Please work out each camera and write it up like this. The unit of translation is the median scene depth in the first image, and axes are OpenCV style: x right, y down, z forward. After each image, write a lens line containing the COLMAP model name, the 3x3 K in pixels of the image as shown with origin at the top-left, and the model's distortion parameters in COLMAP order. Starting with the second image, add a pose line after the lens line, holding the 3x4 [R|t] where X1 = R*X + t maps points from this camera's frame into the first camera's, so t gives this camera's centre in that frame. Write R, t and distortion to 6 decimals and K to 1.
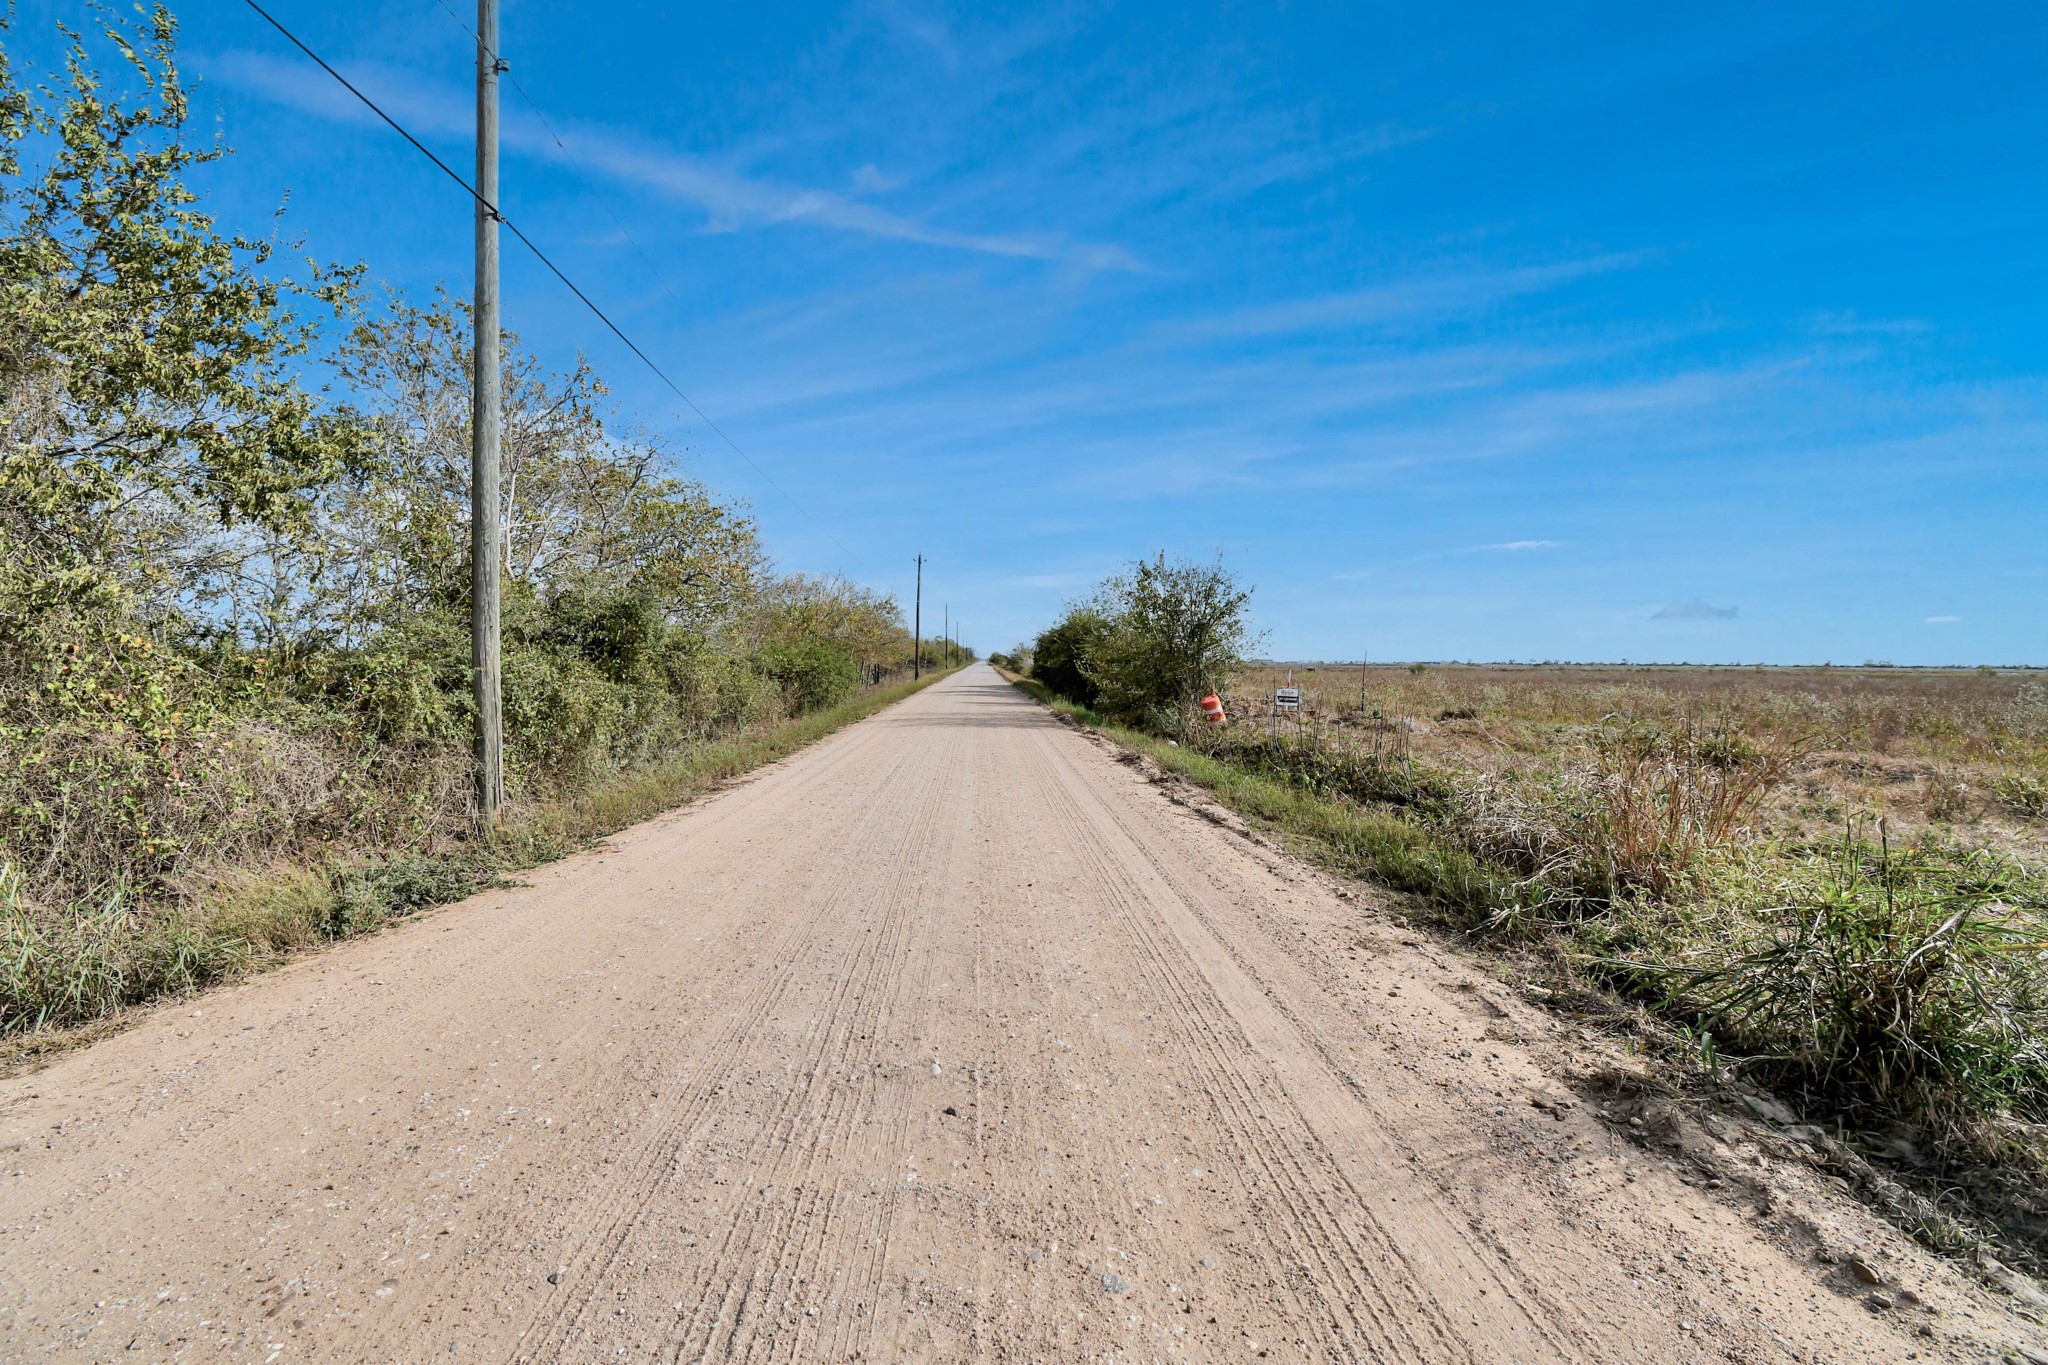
lens RADIAL K [[888.2, 0, 1024.0], [0, 888.2, 682.5], [0, 0, 1]] dist [-0.026009, -0.000140]
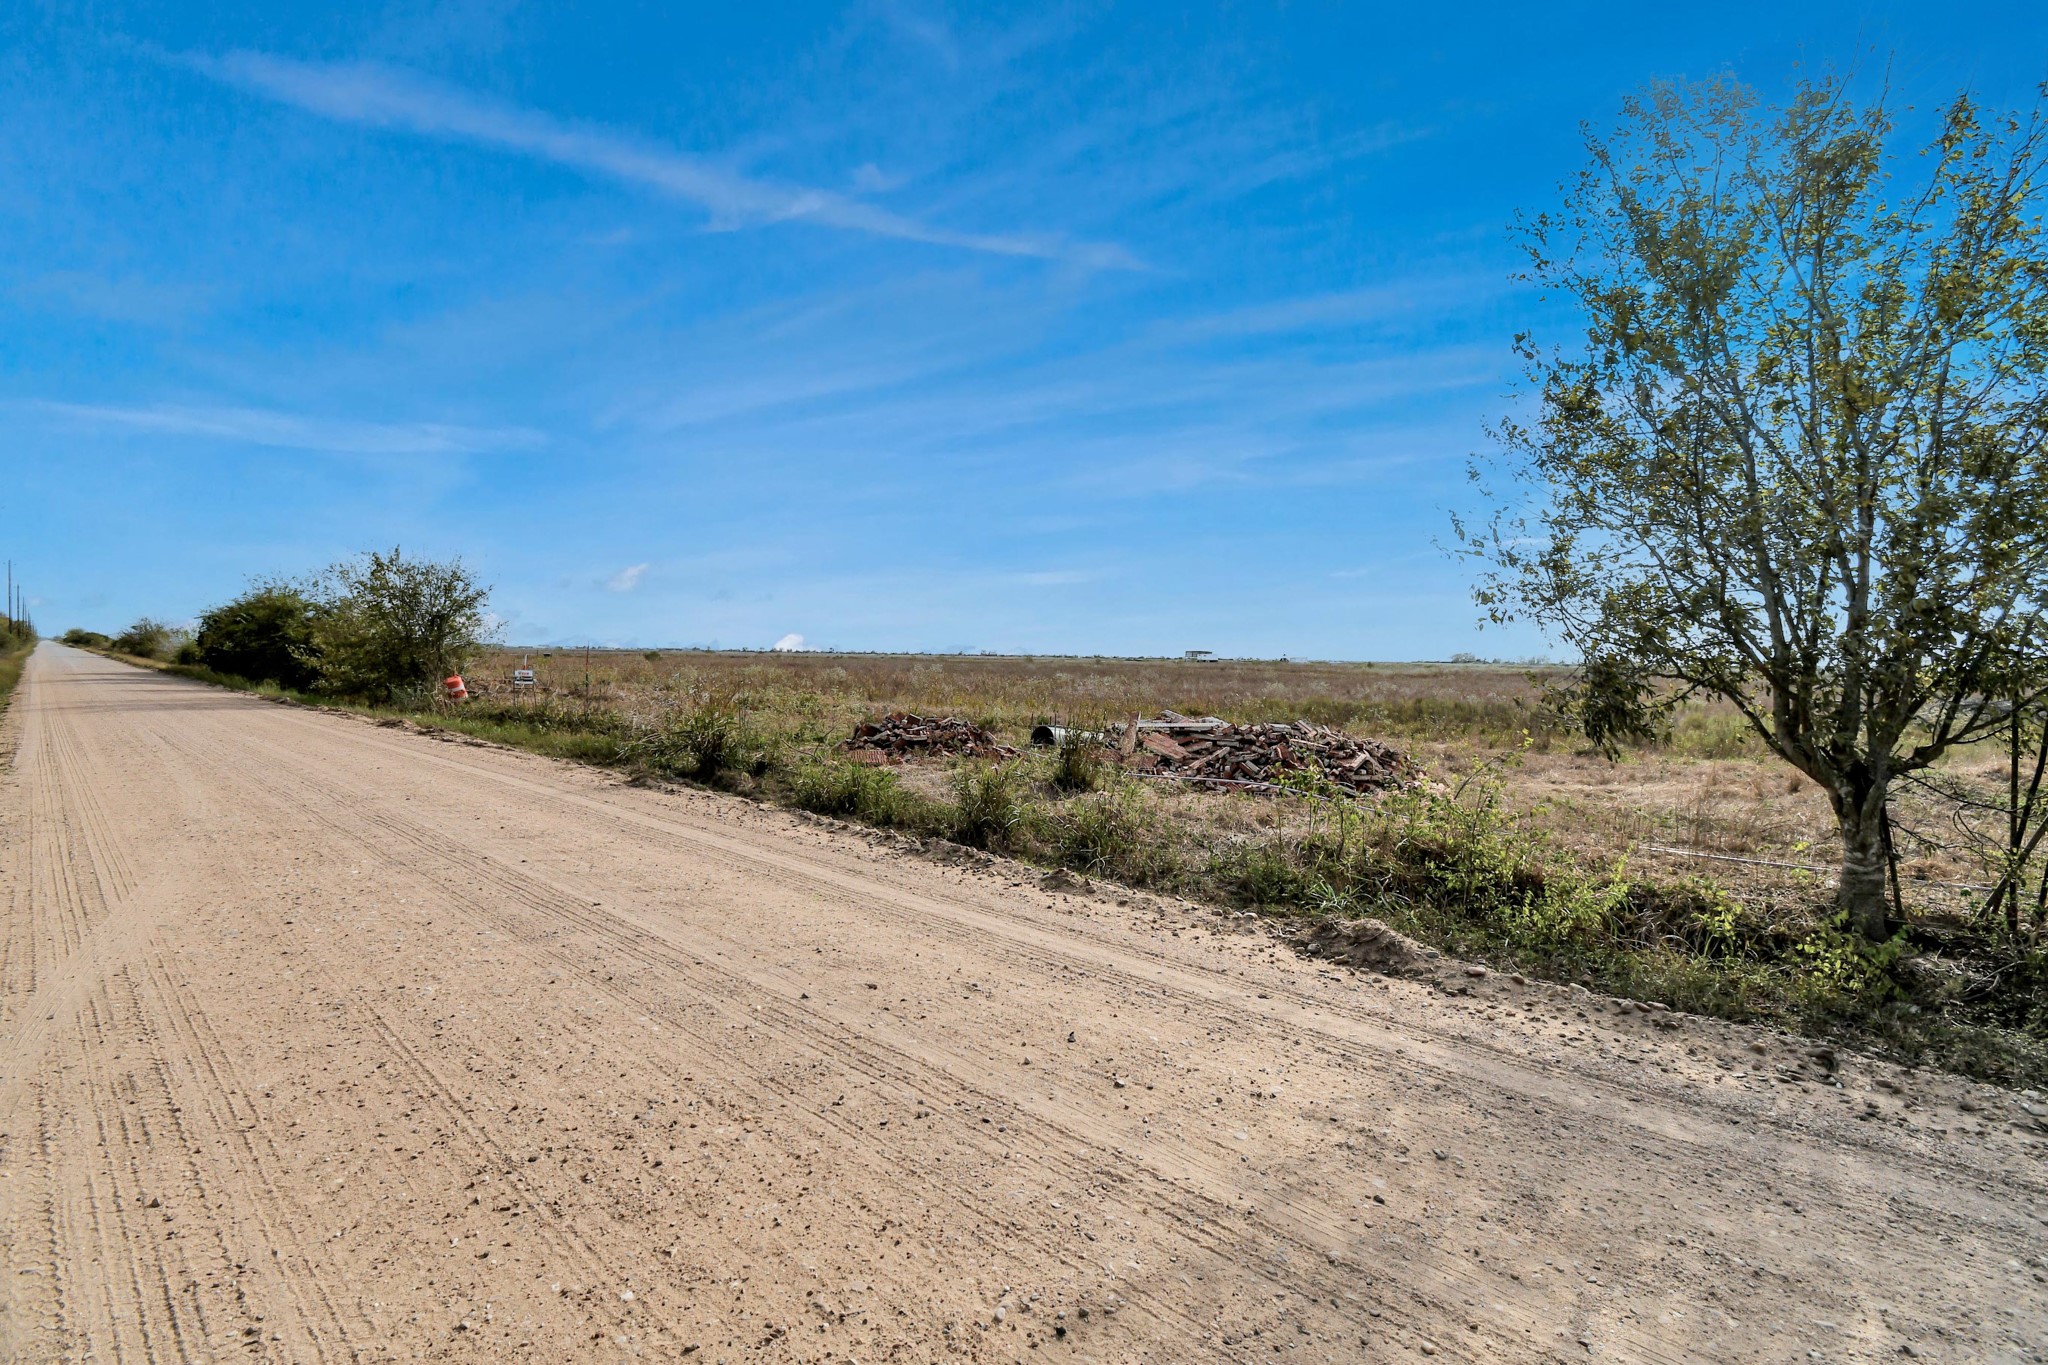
lens RADIAL K [[888.2, 0, 1024.0], [0, 888.2, 682.5], [0, 0, 1]] dist [-0.026009, -0.000140]
pose [[0.690692, -0.014647, 0.723001, -0.060700], [0.003985, 0.999857, 0.016449, 0.003702], [-0.723138, -0.008480, 0.690651, -0.197370]]
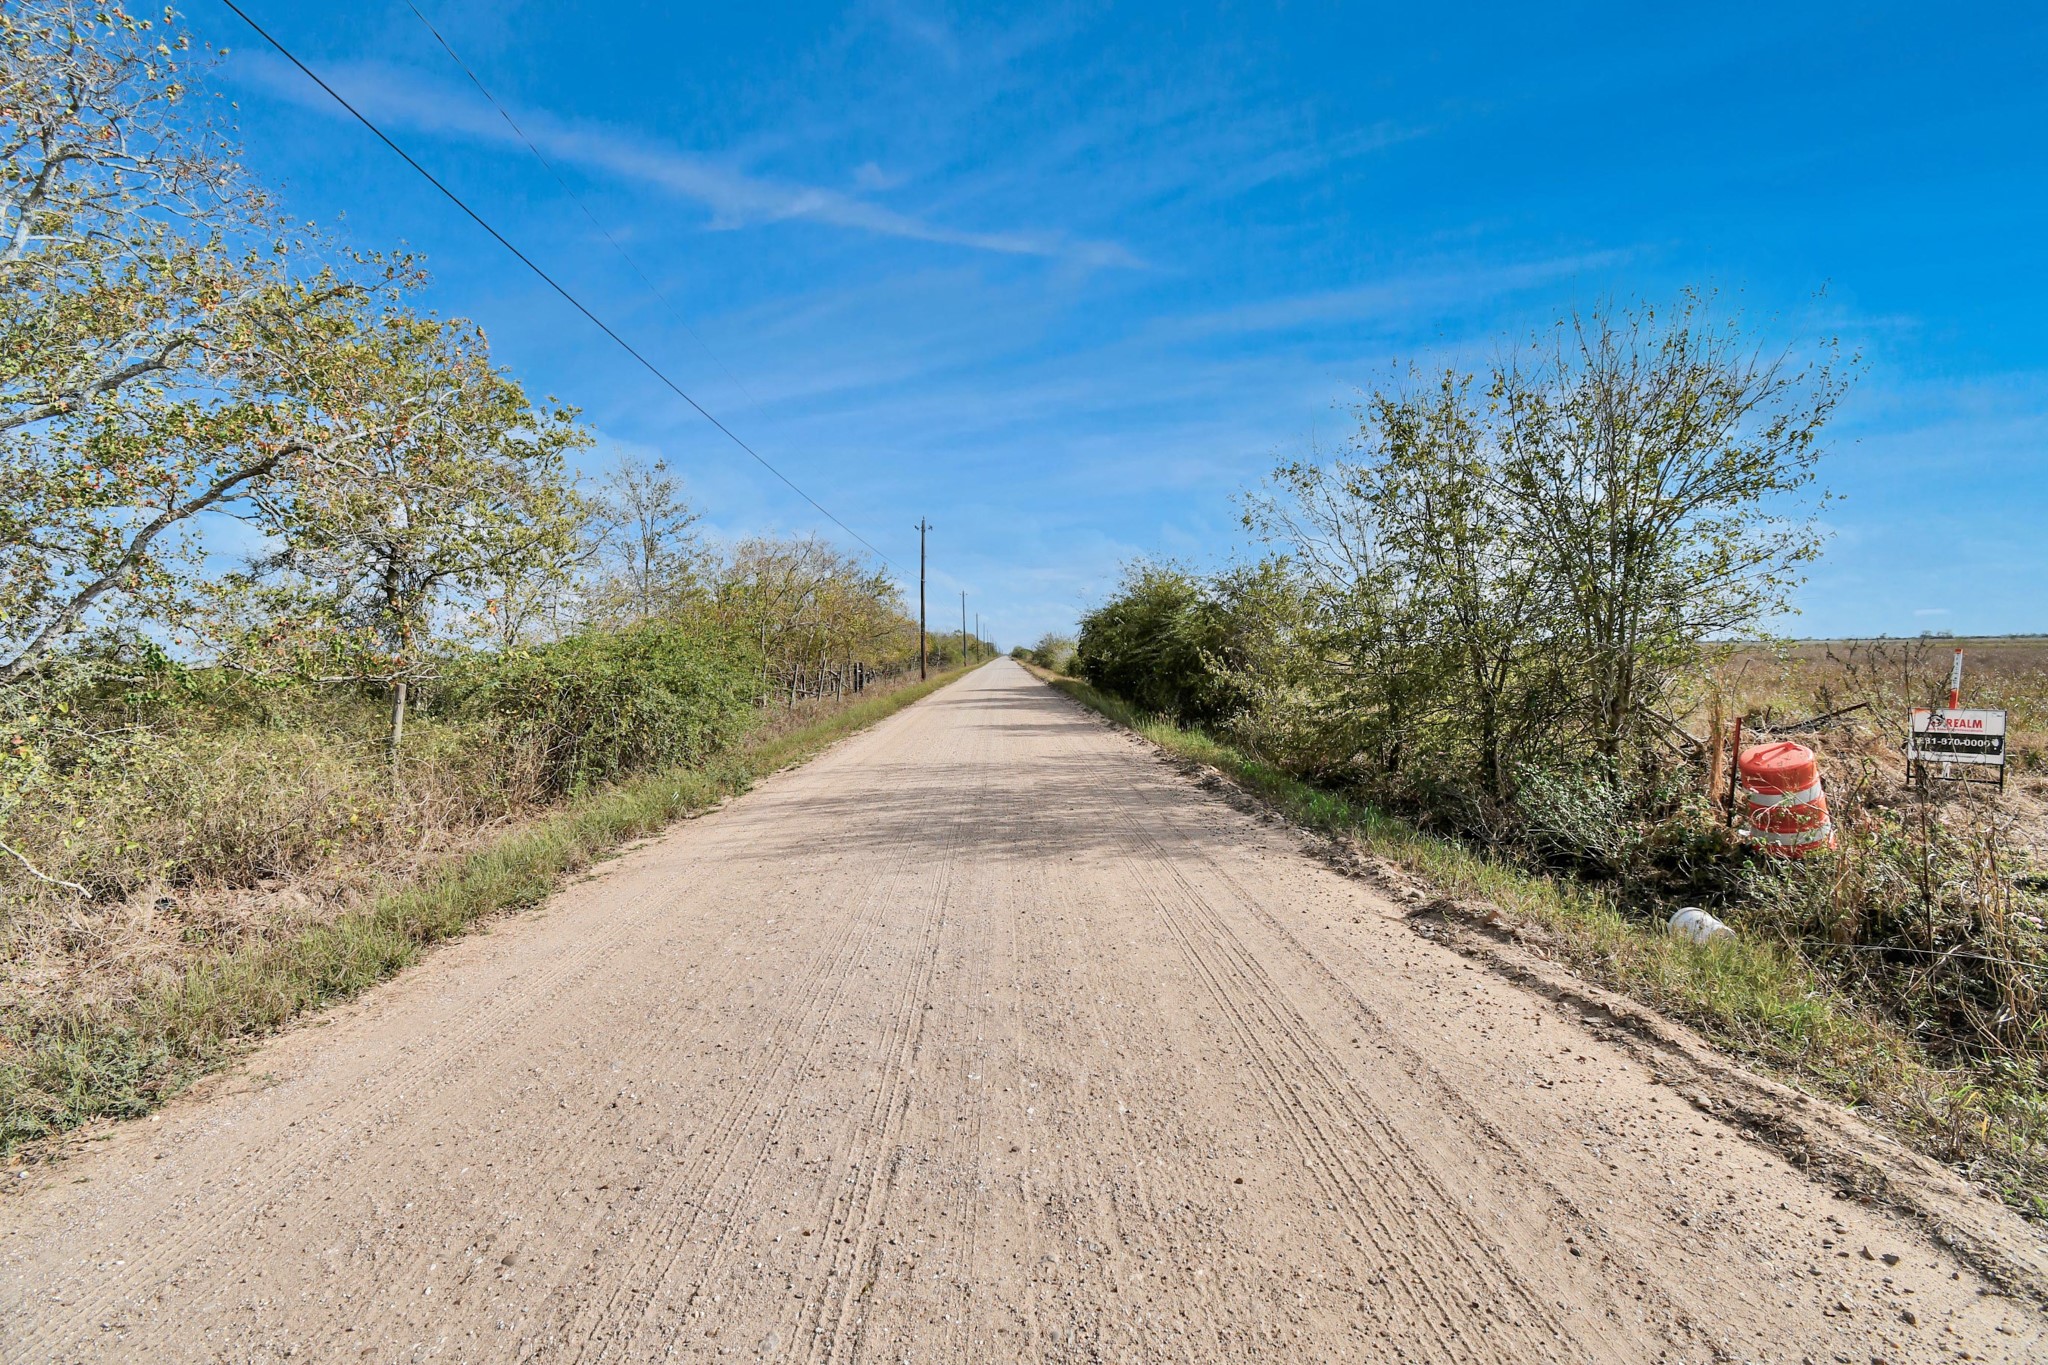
lens RADIAL K [[888.2, 0, 1024.0], [0, 888.2, 682.5], [0, 0, 1]] dist [-0.026009, -0.000140]
pose [[0.999358, -0.025496, -0.025161, -0.022603], [0.025661, 0.999651, 0.006258, -0.008279], [0.024992, -0.006899, 0.999664, 0.384777]]
